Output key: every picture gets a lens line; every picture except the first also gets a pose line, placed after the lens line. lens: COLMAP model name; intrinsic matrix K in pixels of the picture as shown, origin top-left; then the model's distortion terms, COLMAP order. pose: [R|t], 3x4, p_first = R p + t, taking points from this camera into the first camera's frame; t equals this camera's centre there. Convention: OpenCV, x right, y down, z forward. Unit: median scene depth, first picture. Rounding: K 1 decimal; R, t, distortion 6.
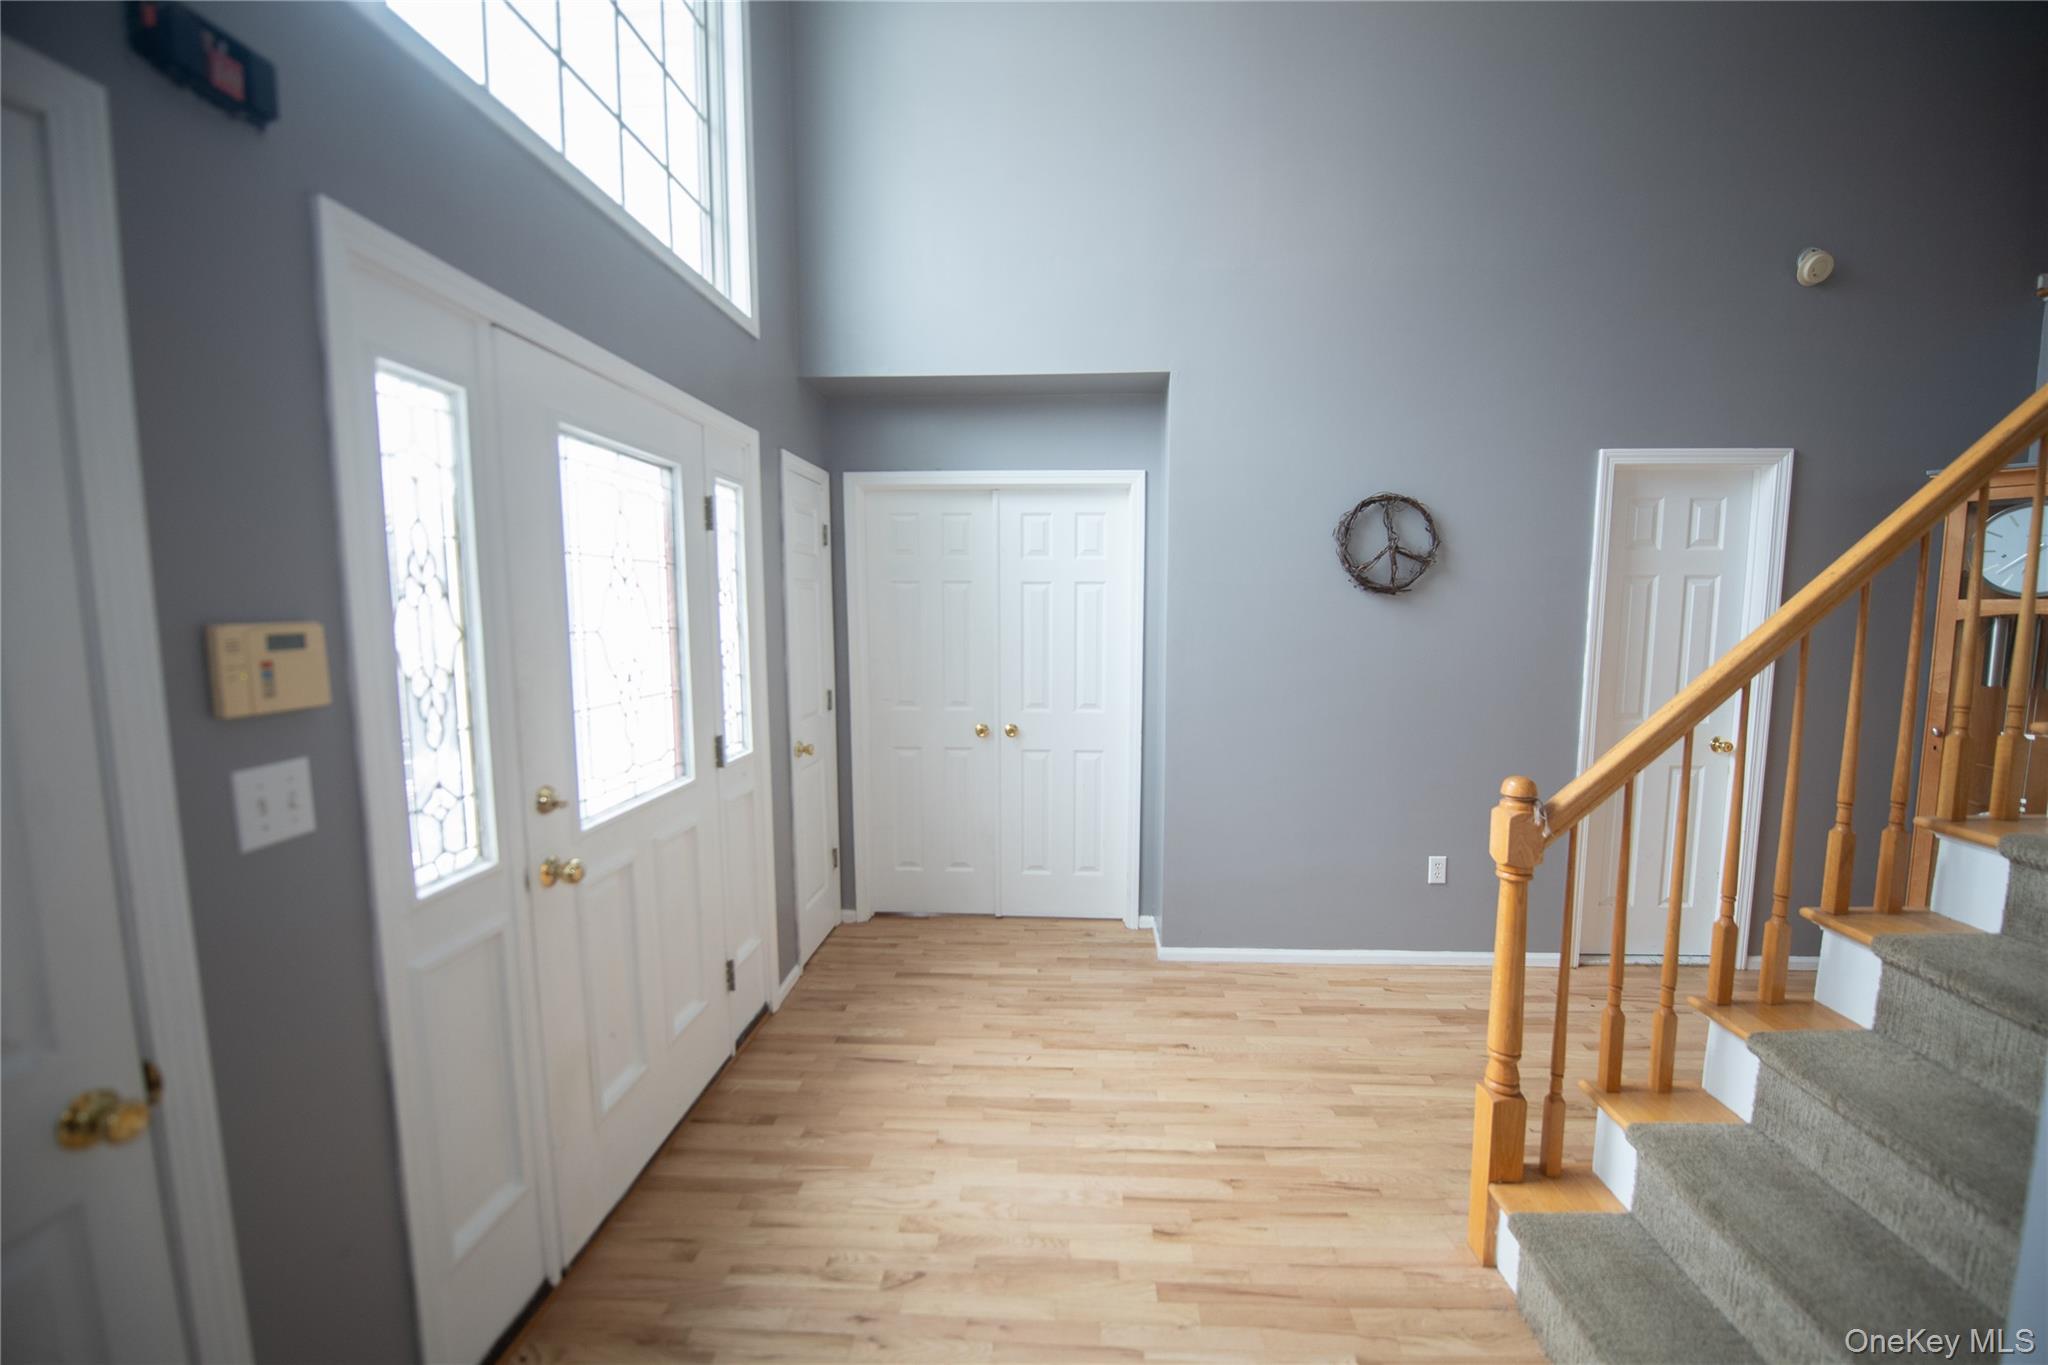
lens RADIAL K [[823.7, 0, 1033.0], [0, 823.7, 697.1], [0, 0, 1]] dist [-0.010955, -0.004169]
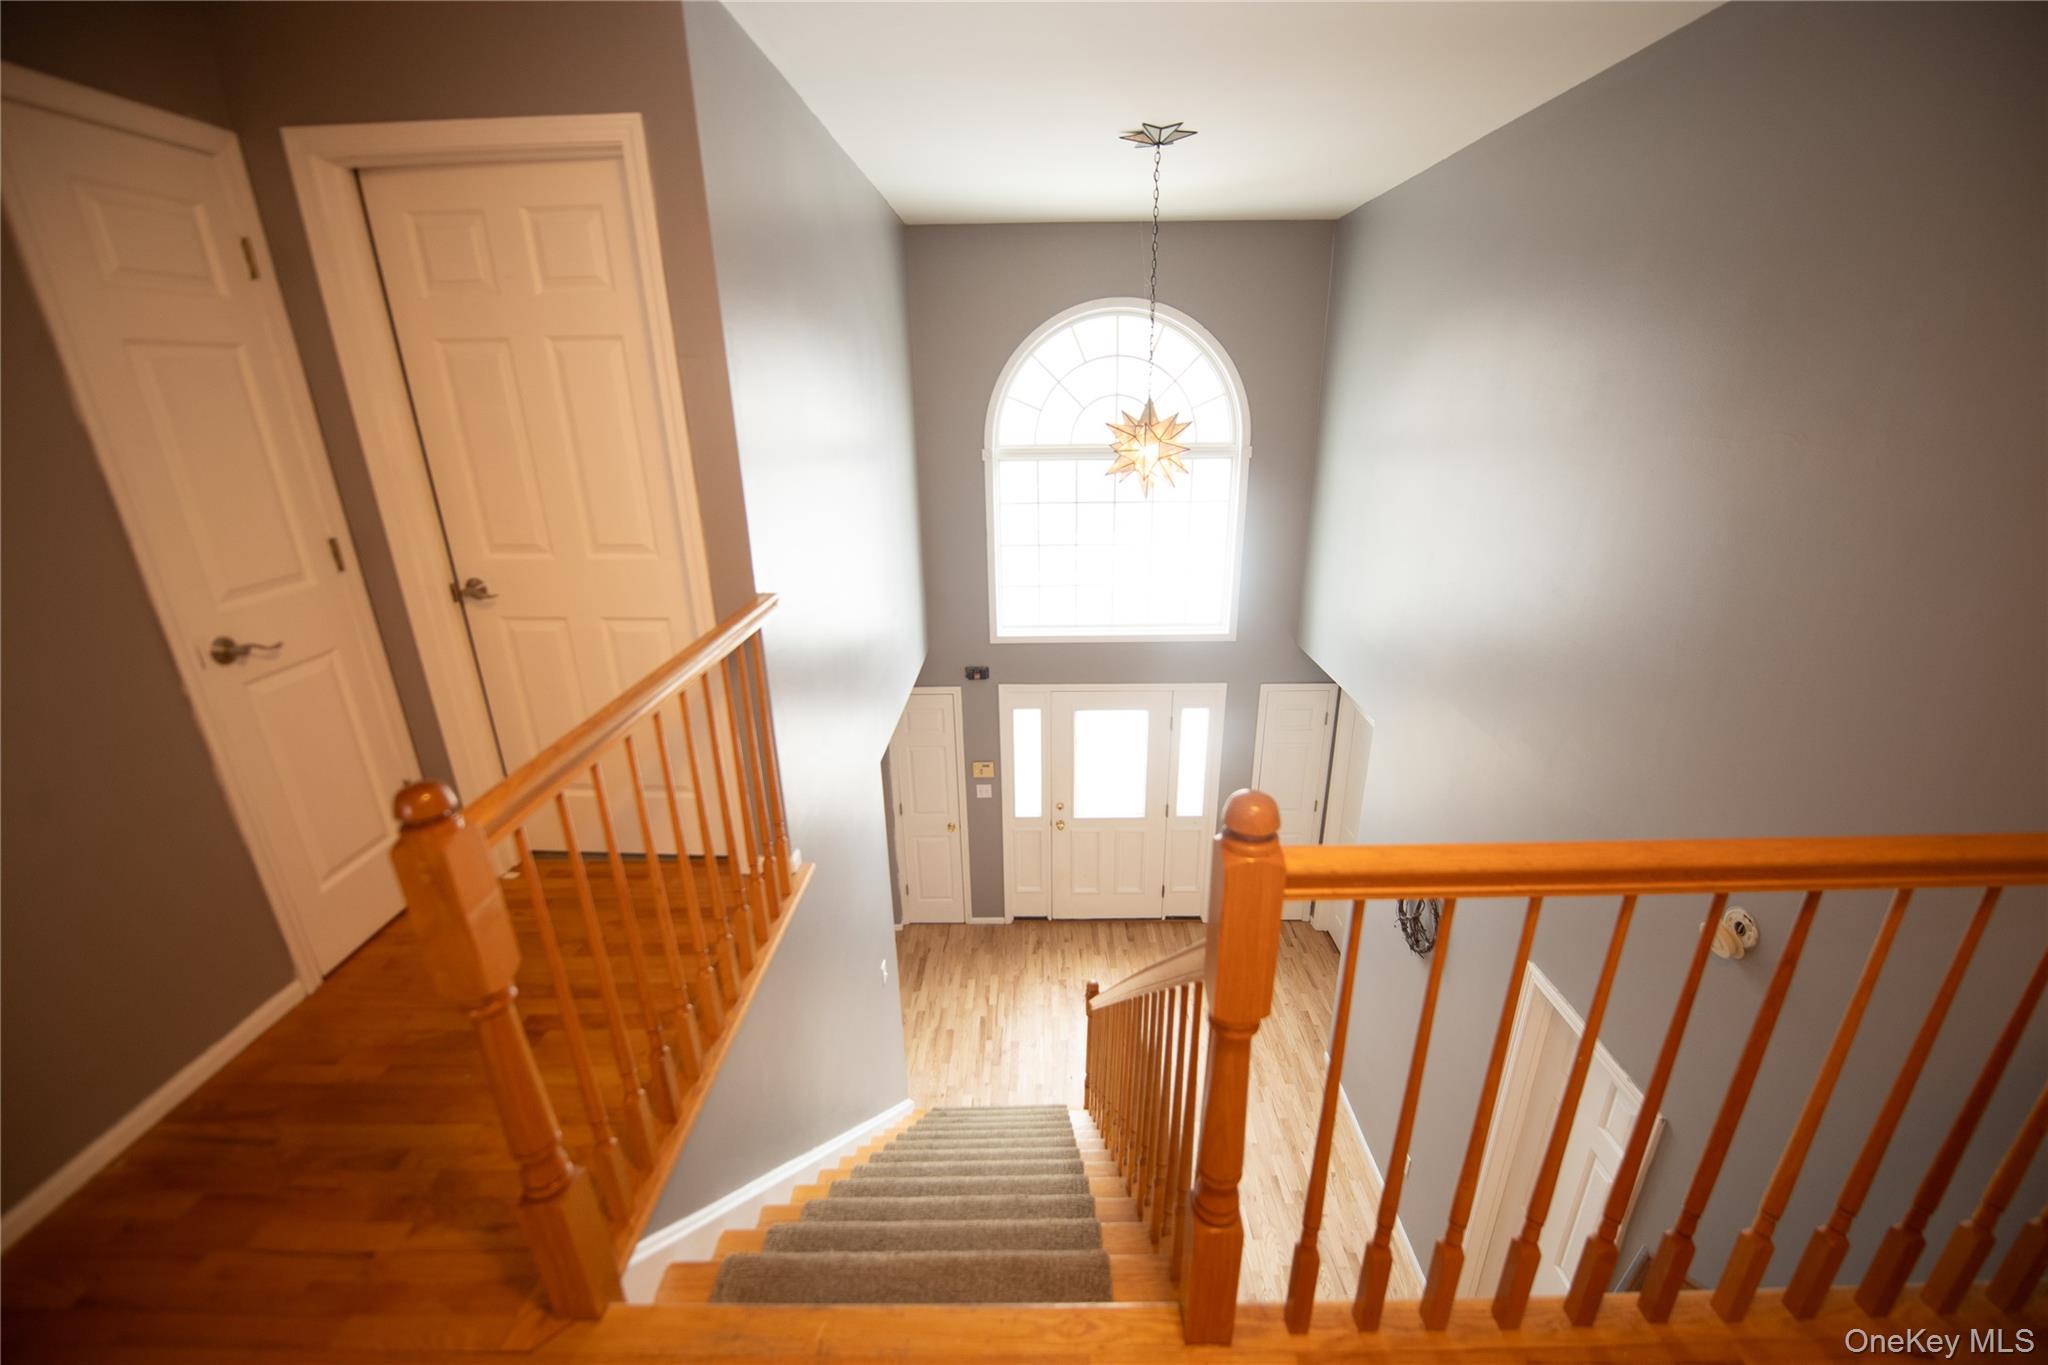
lens RADIAL K [[823.7, 0, 1033.0], [0, 823.7, 697.1], [0, 0, 1]] dist [-0.010955, -0.004169]
pose [[0.056030, 0.350356, -0.934939, 1.425921], [-0.103716, 0.933387, 0.343559, -0.843946], [0.993028, 0.077718, 0.088635, 0.273987]]
